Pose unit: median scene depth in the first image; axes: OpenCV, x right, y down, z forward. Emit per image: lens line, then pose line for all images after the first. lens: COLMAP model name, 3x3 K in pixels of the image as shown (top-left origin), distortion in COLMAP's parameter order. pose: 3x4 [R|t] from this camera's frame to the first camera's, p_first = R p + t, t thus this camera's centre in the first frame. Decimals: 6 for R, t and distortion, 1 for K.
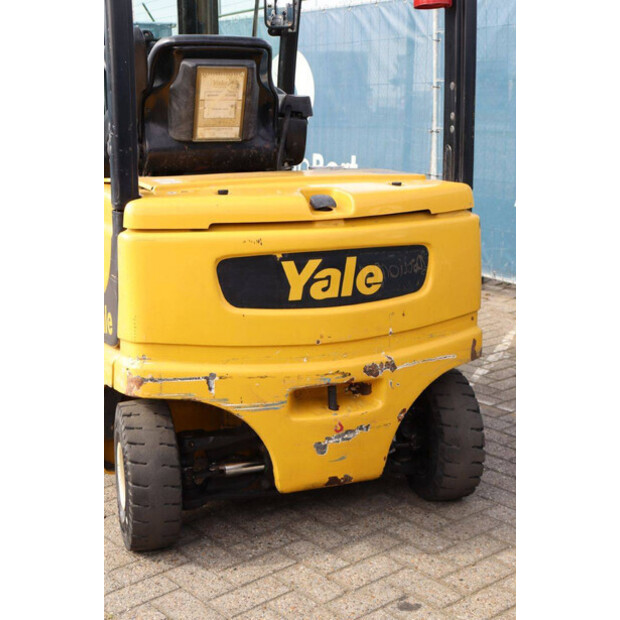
lens RADIAL K [[990.4, 0, 311.5], [0, 990.4, 310.7], [0, 0, 1]] dist [0.139349, 0.000000]
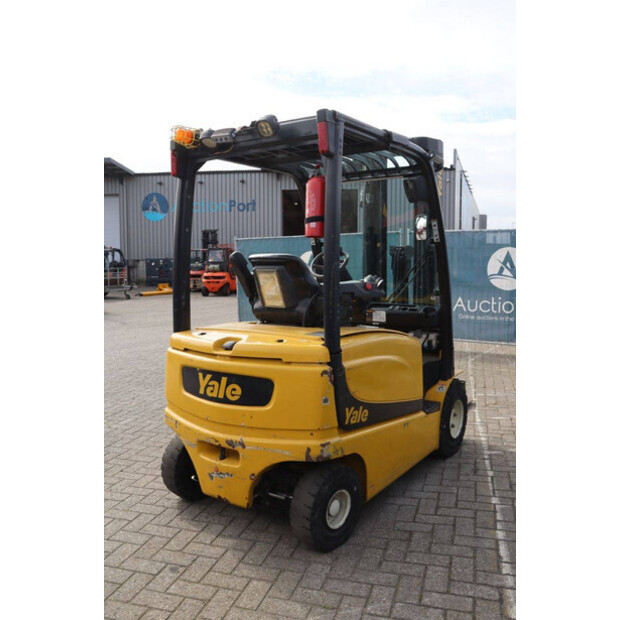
lens RADIAL K [[561.6, 0, 311.1], [0, 561.6, 312.9], [0, 0, 1]] dist [-0.118340, 0.090966]
pose [[0.526152, 0.079886, -0.846630, 0.943230], [-0.172725, 0.984865, -0.014413, -0.176014], [0.832664, 0.153817, 0.531987, 0.558078]]
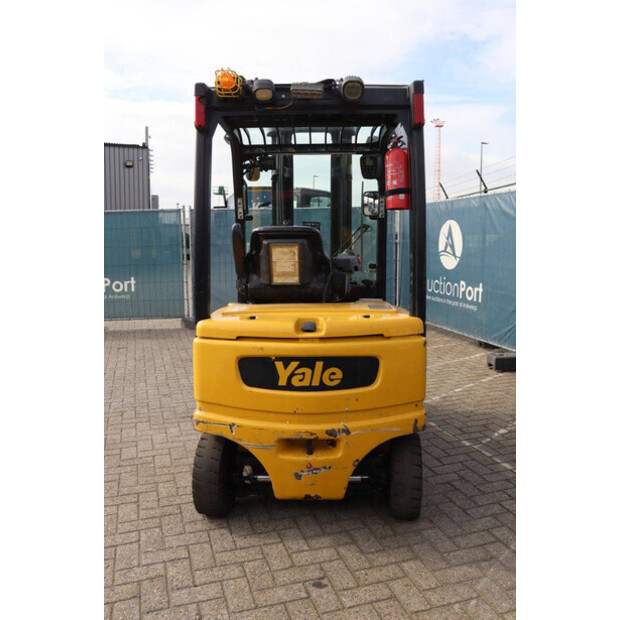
lens RADIAL K [[561.6, 0, 307.8], [0, 561.6, 314.2], [0, 0, 1]] dist [-0.118340, 0.090966]
pose [[0.915797, 0.051815, -0.398284, 0.371704], [-0.081224, 0.995047, -0.057309, -0.075156], [0.393342, 0.084834, 0.915470, 0.145771]]
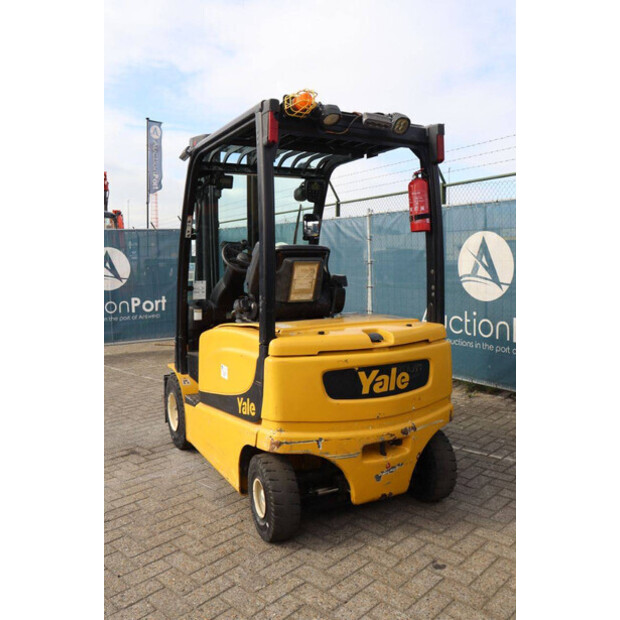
lens RADIAL K [[561.6, 0, 305.6], [0, 561.6, 311.9], [0, 0, 1]] dist [-0.118340, 0.090966]
pose [[0.995263, -0.013103, 0.096333, -0.205417], [0.024571, 0.992609, -0.118846, -0.037526], [-0.094064, 0.120650, 0.988229, 0.016581]]
